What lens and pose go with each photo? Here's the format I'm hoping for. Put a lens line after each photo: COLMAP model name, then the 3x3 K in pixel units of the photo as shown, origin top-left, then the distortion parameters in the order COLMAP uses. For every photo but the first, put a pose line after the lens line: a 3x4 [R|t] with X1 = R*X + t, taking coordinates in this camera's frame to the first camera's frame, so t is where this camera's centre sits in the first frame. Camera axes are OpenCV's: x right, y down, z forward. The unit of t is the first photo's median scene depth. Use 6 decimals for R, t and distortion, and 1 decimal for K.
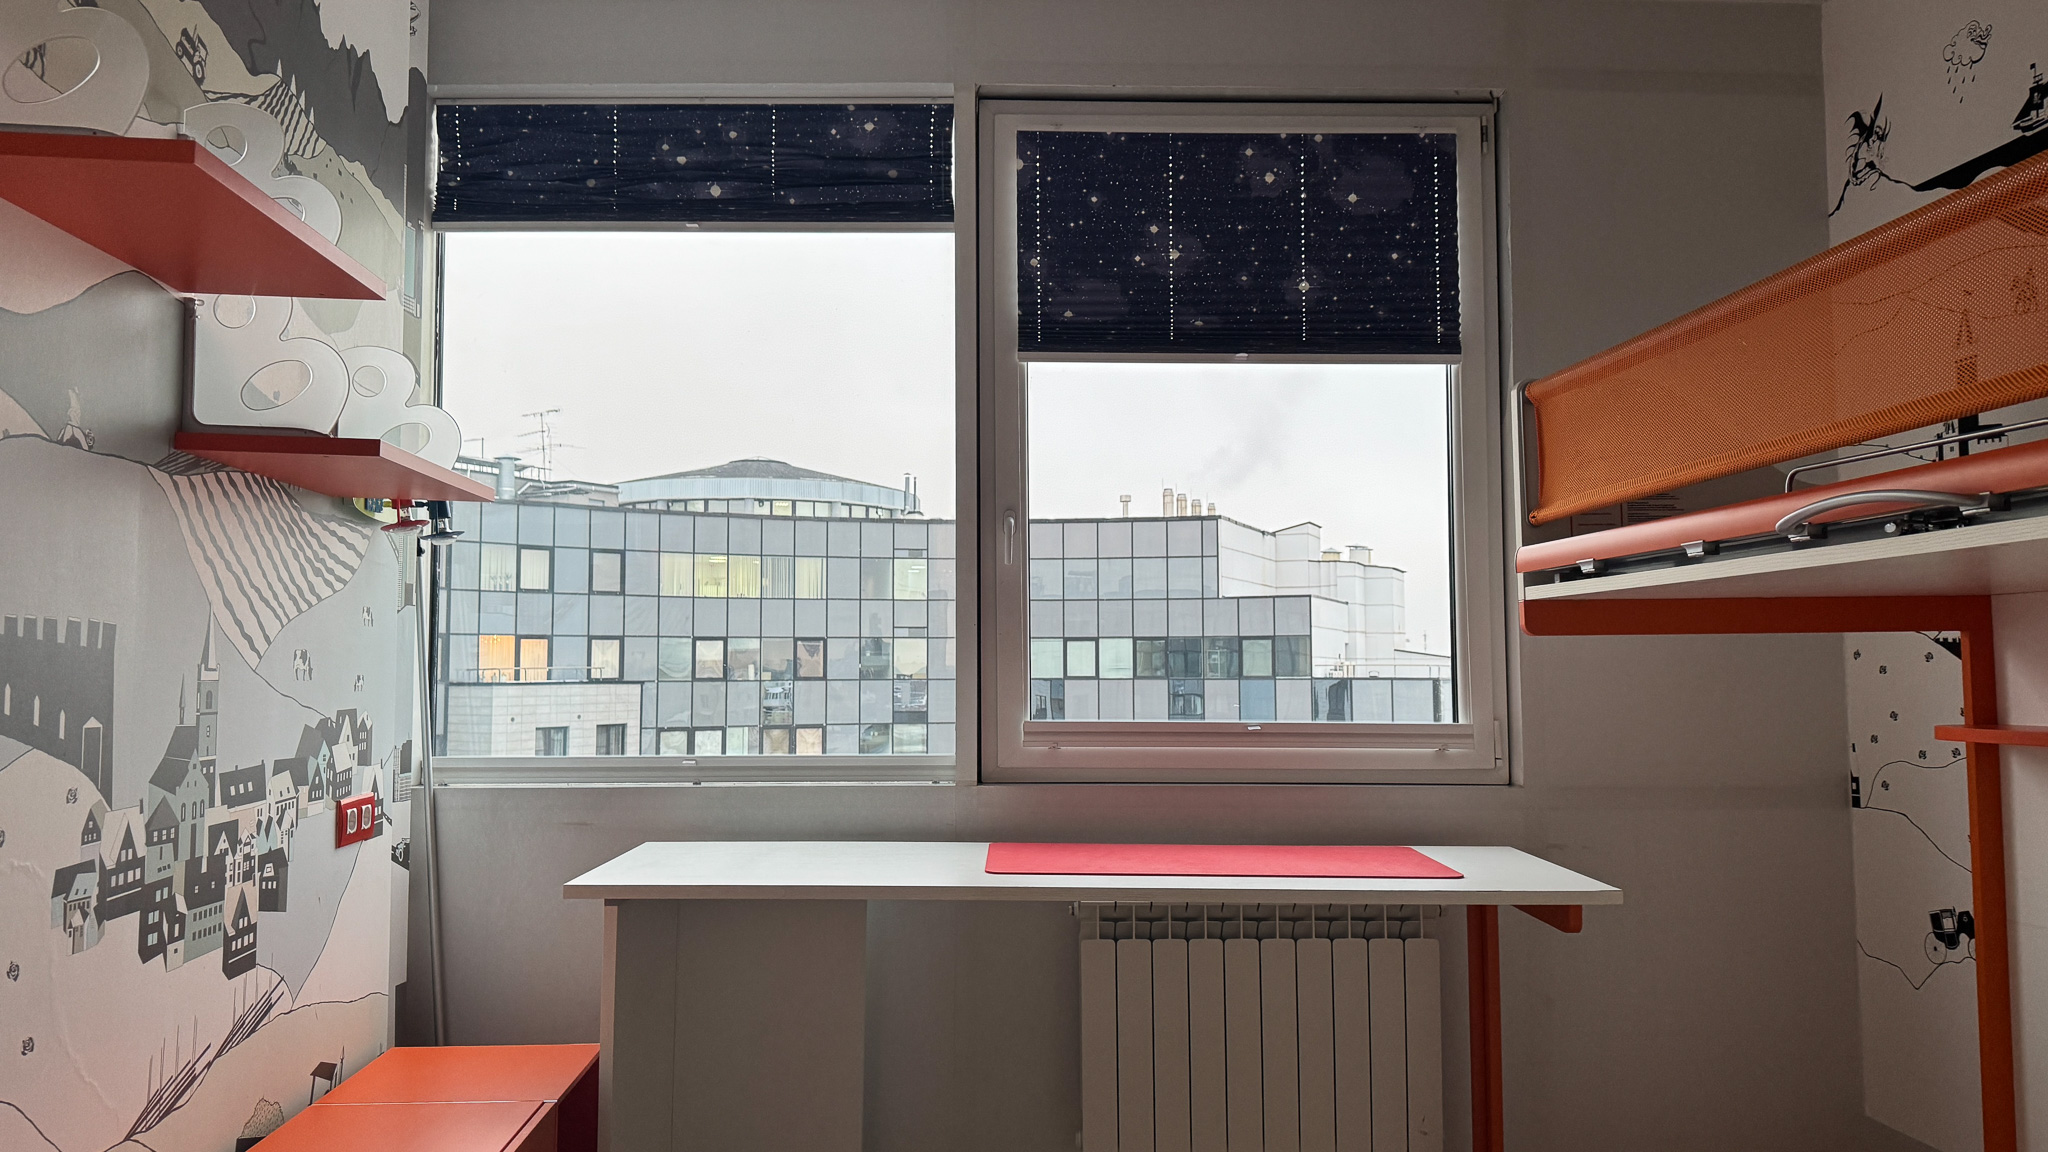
lens RADIAL K [[1440.6, 0, 1023.9], [0, 1440.6, 582.4], [0, 0, 1]] dist [0.123362, -0.189947]
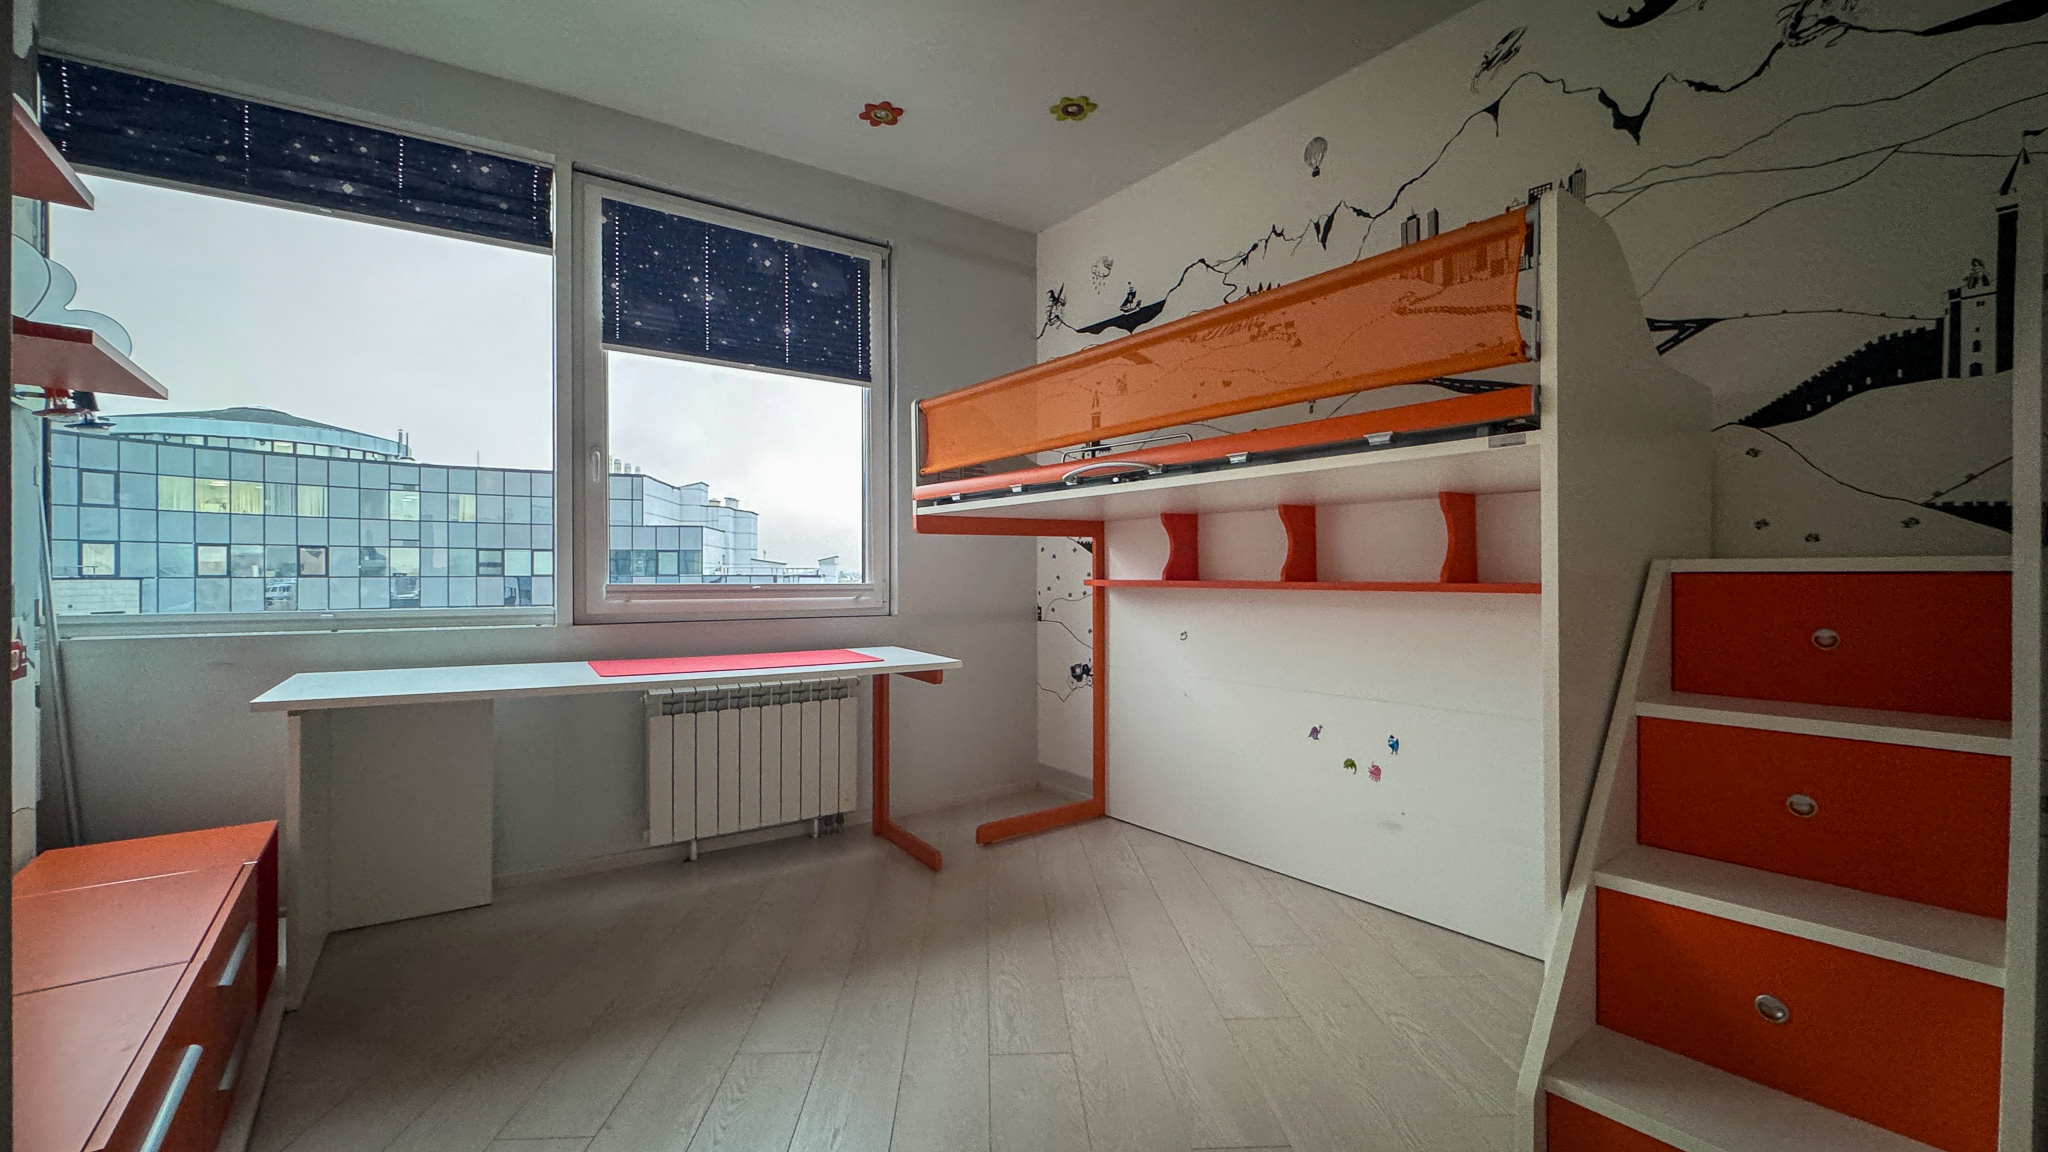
lens RADIAL K [[820.5, 0, 1024.0], [0, 820.5, 576.0], [0, 0, 1]] dist [-0.008732, 0.000649]
pose [[0.838444, -0.000077, 0.544987, -0.100060], [-0.035446, 0.997875, 0.054673, 0.022920], [-0.543833, -0.065158, 0.836660, 0.017106]]
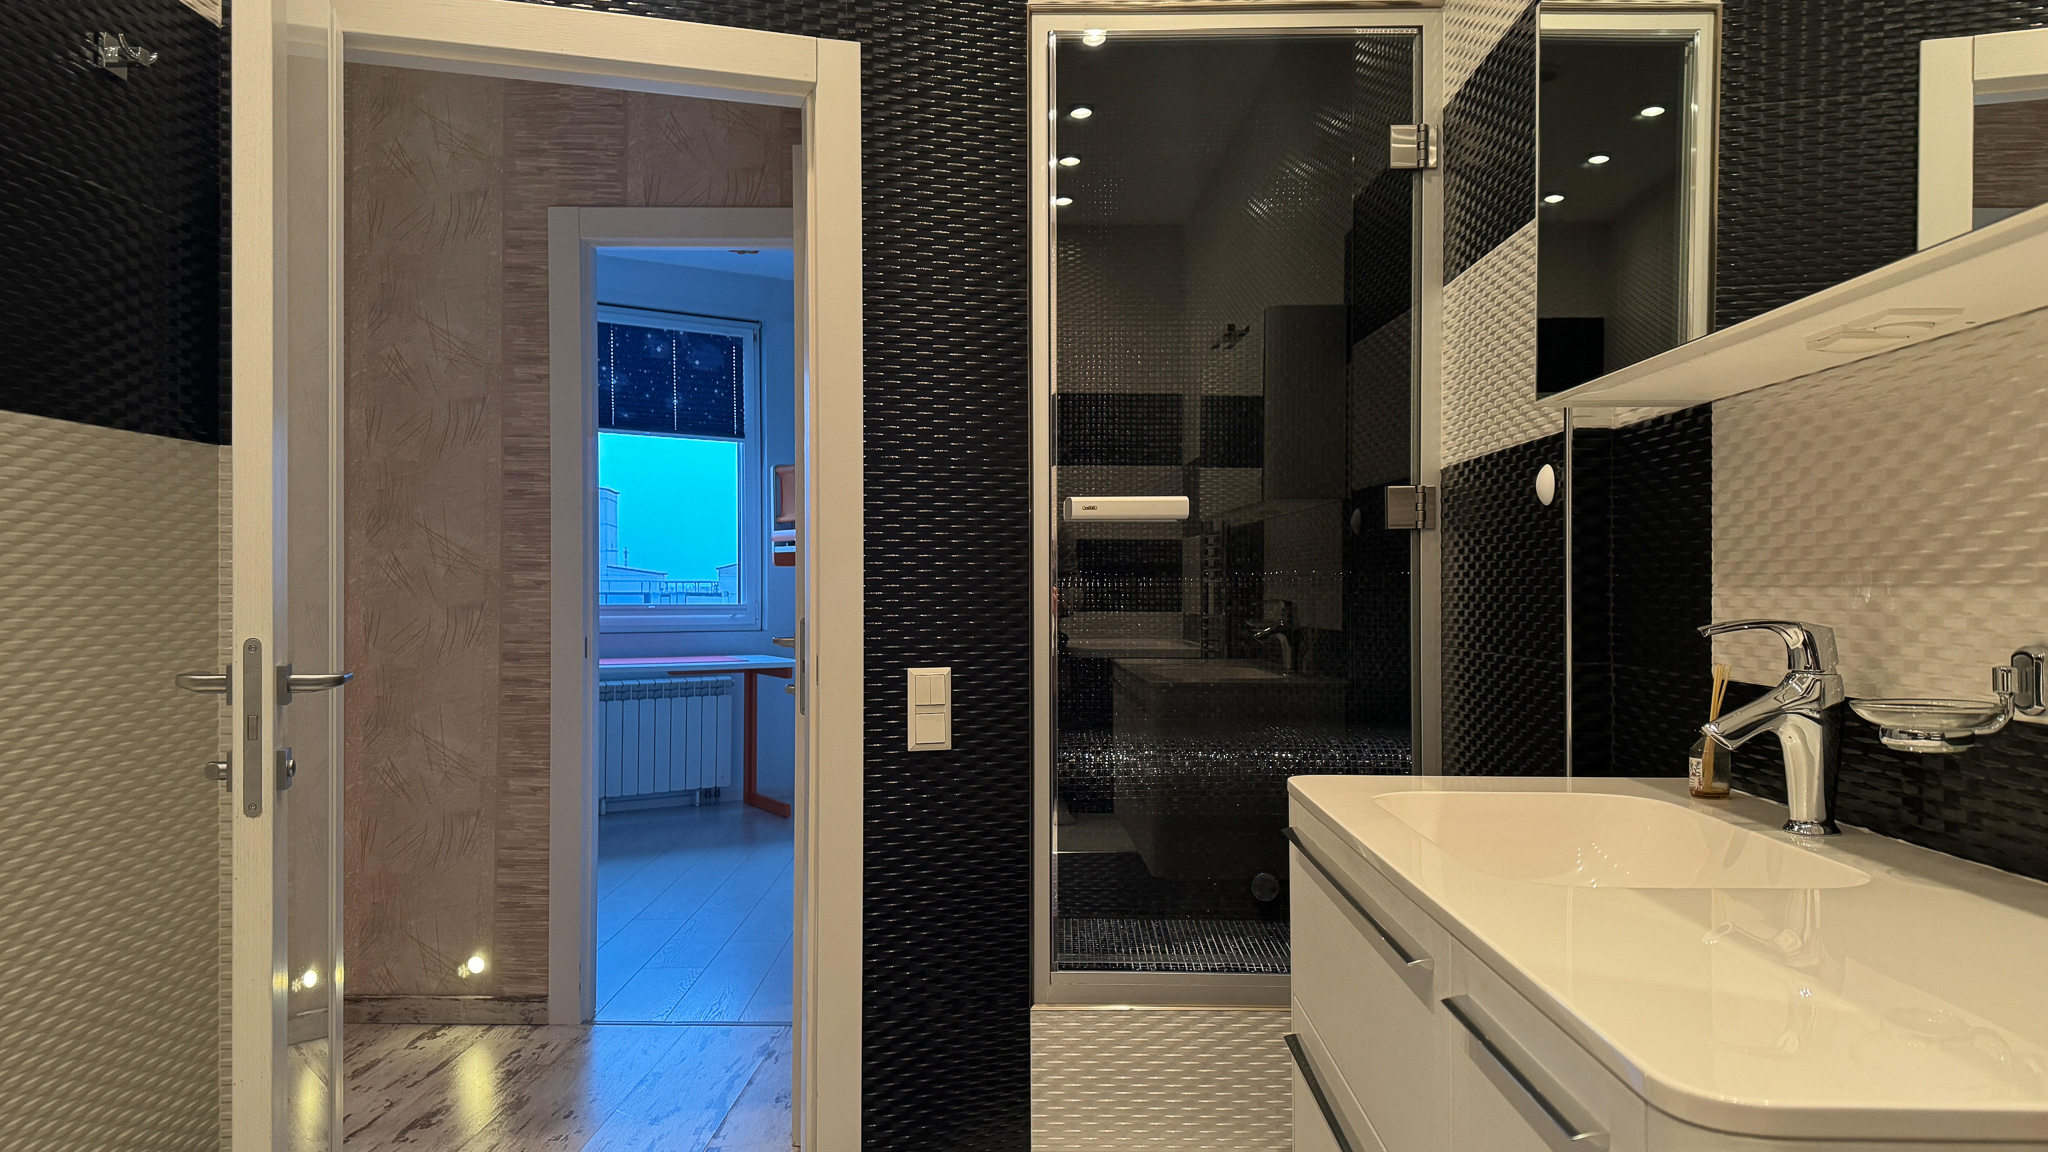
lens RADIAL K [[1440.6, 0, 1023.9], [0, 1440.6, 582.4], [0, 0, 1]] dist [0.123362, -0.189947]
pose [[0.858568, 0.002974, 0.512692, -0.461943], [-0.032576, 0.998279, 0.048762, -0.058545], [-0.511665, -0.058567, 0.857187, -1.113170]]
